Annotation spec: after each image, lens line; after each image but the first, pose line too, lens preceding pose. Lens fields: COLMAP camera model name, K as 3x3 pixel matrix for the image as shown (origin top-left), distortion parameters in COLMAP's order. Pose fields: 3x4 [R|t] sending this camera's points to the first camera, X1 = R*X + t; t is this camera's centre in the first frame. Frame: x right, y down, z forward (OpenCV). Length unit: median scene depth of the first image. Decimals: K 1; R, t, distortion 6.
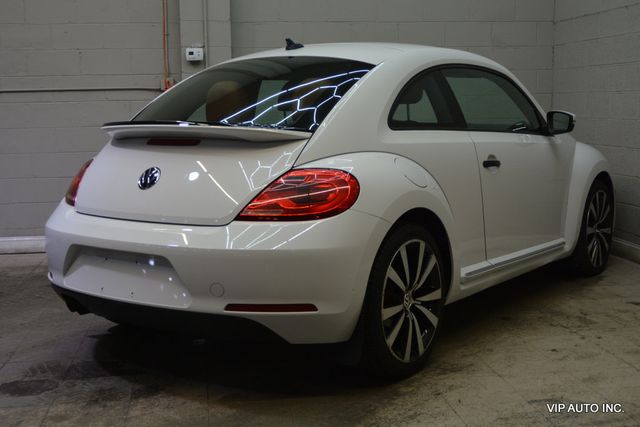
lens RADIAL K [[879.1, 0, 320.0], [0, 879.1, 213.5], [0, 0, 1]] dist [0.006608, 0.011815]
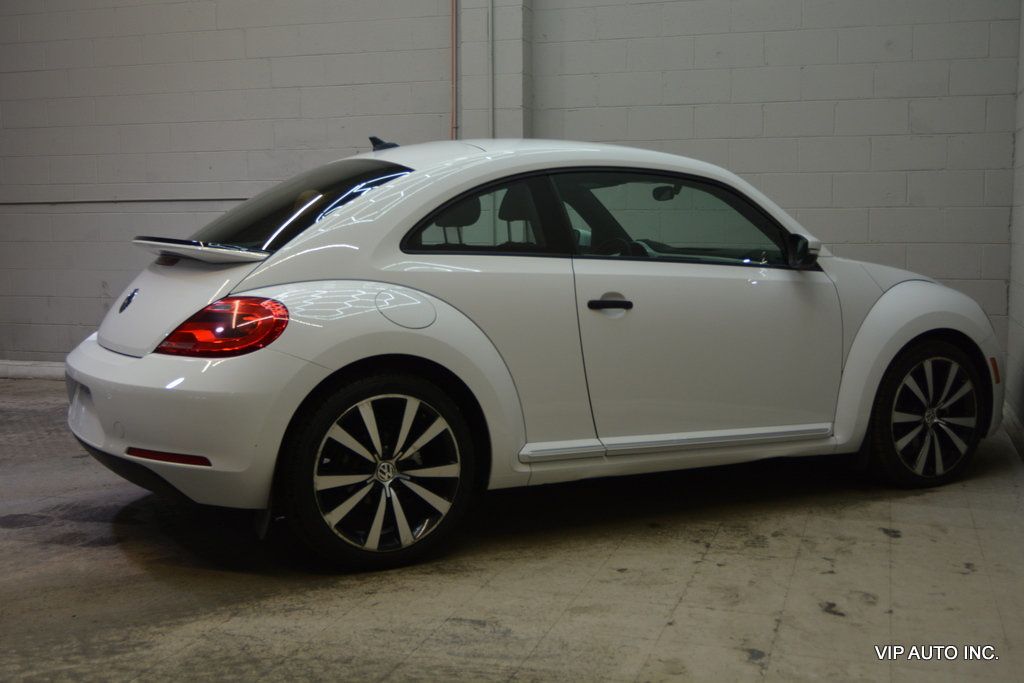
lens RADIAL K [[1269.4, 0, 512.0], [0, 1269.4, 341.5], [0, 0, 1]] dist [-0.031580, -0.035640]
pose [[0.885614, 0.056356, -0.460990, 0.700939], [-0.066843, 0.997743, -0.006440, -0.016625], [0.459586, 0.036517, 0.887382, 0.049726]]
